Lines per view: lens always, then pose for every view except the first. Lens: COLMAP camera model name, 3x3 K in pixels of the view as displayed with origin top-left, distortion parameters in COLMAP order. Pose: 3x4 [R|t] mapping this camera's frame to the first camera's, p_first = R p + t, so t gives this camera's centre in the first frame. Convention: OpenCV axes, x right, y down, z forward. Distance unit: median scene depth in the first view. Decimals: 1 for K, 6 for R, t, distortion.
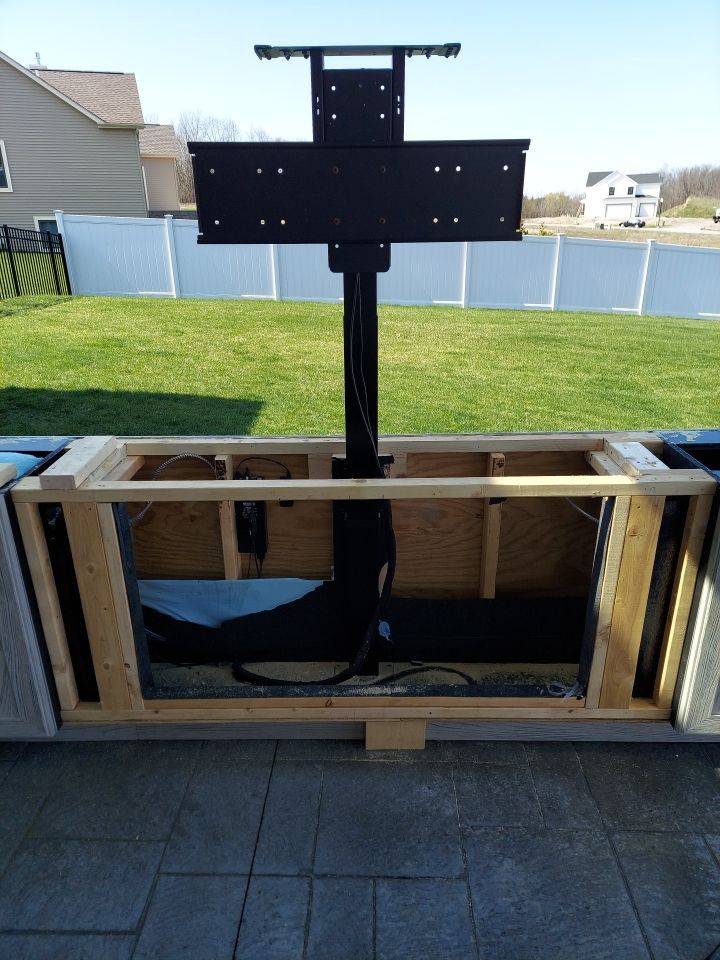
lens RADIAL K [[683.5, 0, 358.1], [0, 683.5, 481.9], [0, 0, 1]] dist [0.045368, -0.038708]
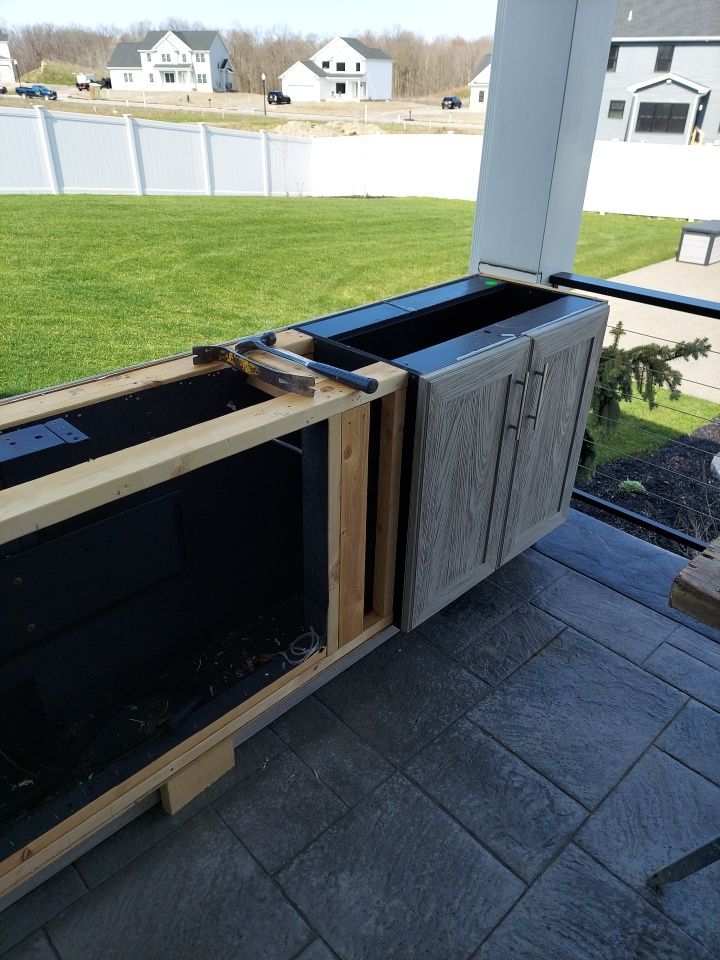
lens RADIAL K [[683.5, 0, 363.9], [0, 683.5, 479.8], [0, 0, 1]] dist [0.045368, -0.038708]
pose [[0.696157, -0.331955, 0.636531, -0.118667], [0.230324, 0.943074, 0.239919, -0.083709], [-0.679938, -0.020413, 0.732985, 0.337296]]
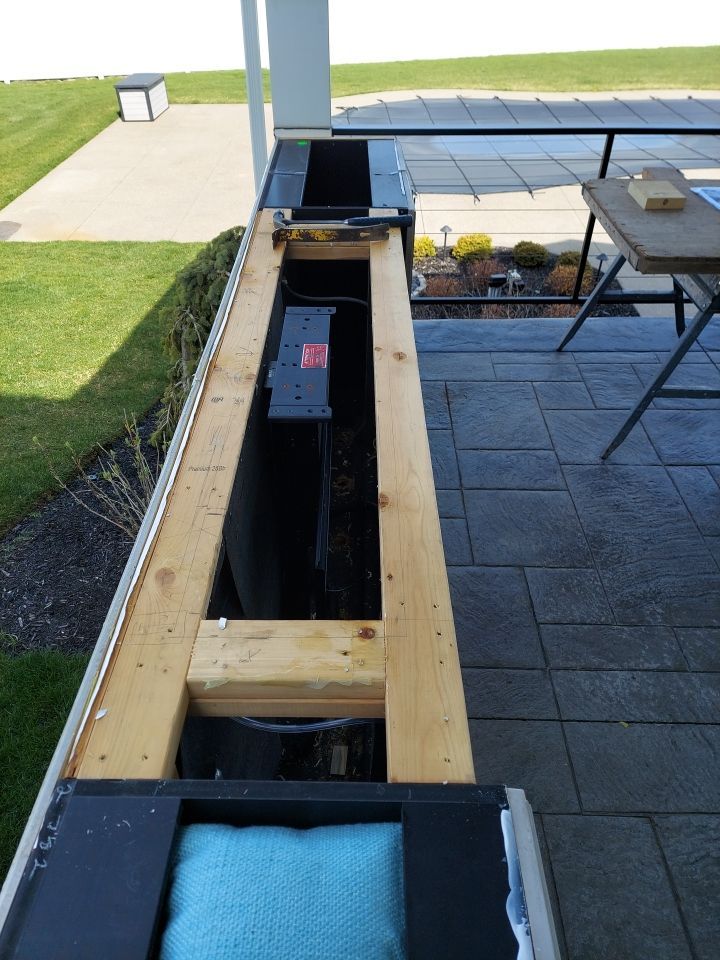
lens RADIAL K [[683.5, 0, 360.7], [0, 683.5, 486.8], [0, 0, 1]] dist [0.045368, -0.038708]
pose [[-0.026615, -0.616618, 0.786813, -0.639501], [0.355269, 0.729873, 0.584012, -0.327705], [-0.934385, 0.295074, 0.199640, 0.847916]]
